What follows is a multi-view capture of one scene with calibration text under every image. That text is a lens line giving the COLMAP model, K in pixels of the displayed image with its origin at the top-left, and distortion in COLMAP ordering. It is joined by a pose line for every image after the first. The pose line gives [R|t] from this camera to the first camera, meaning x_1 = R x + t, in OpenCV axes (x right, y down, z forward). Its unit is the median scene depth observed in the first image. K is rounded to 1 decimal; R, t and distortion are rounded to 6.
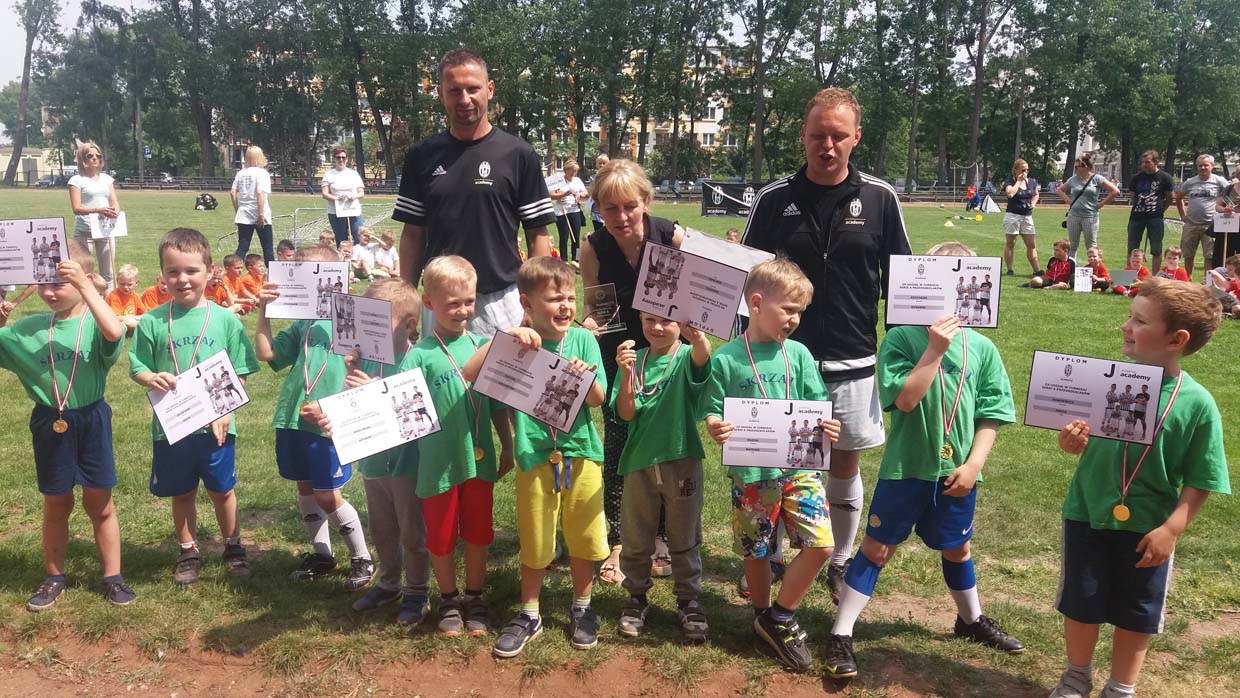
lens RADIAL K [[1019.5, 0, 620.7], [0, 1019.5, 365.1], [0, 0, 1]] dist [0.036460, -0.072108]
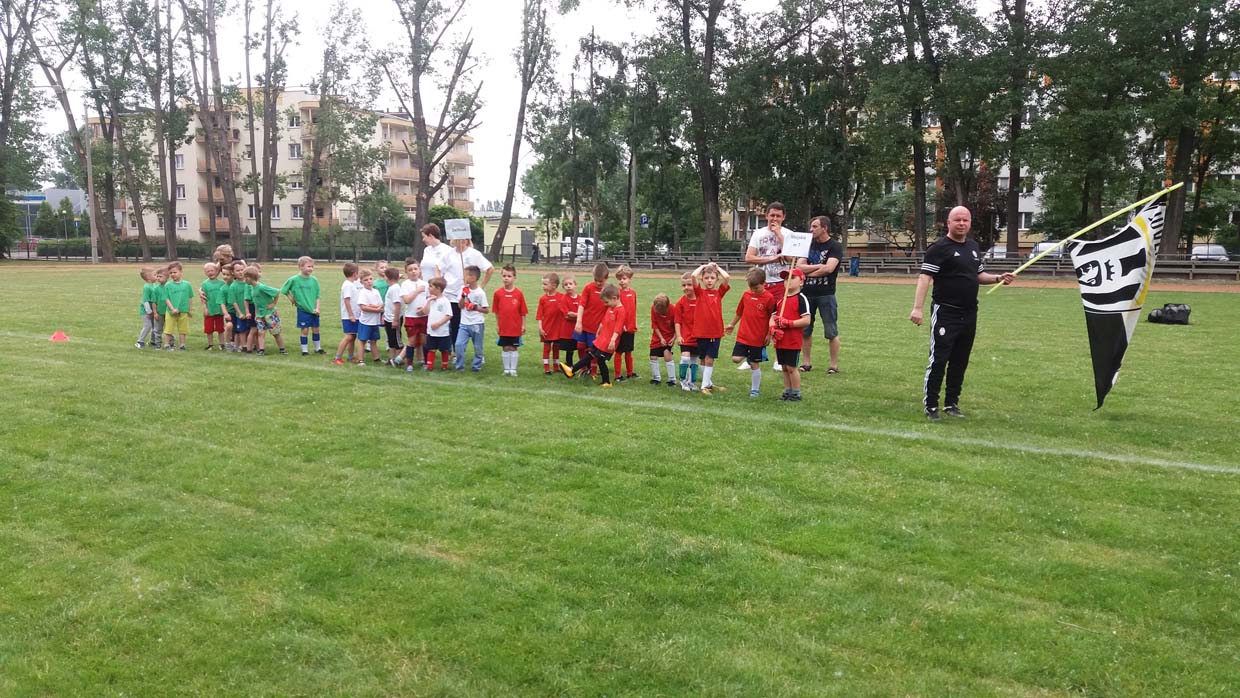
lens RADIAL K [[1026.5, 0, 619.0], [0, 1026.5, 360.7], [0, 0, 1]] dist [0.190772, -0.401296]
pose [[0.896317, 0.038602, -0.441730, -0.114856], [-0.067991, 0.996387, -0.050888, -0.055283], [0.438170, 0.075645, 0.895704, 0.272572]]
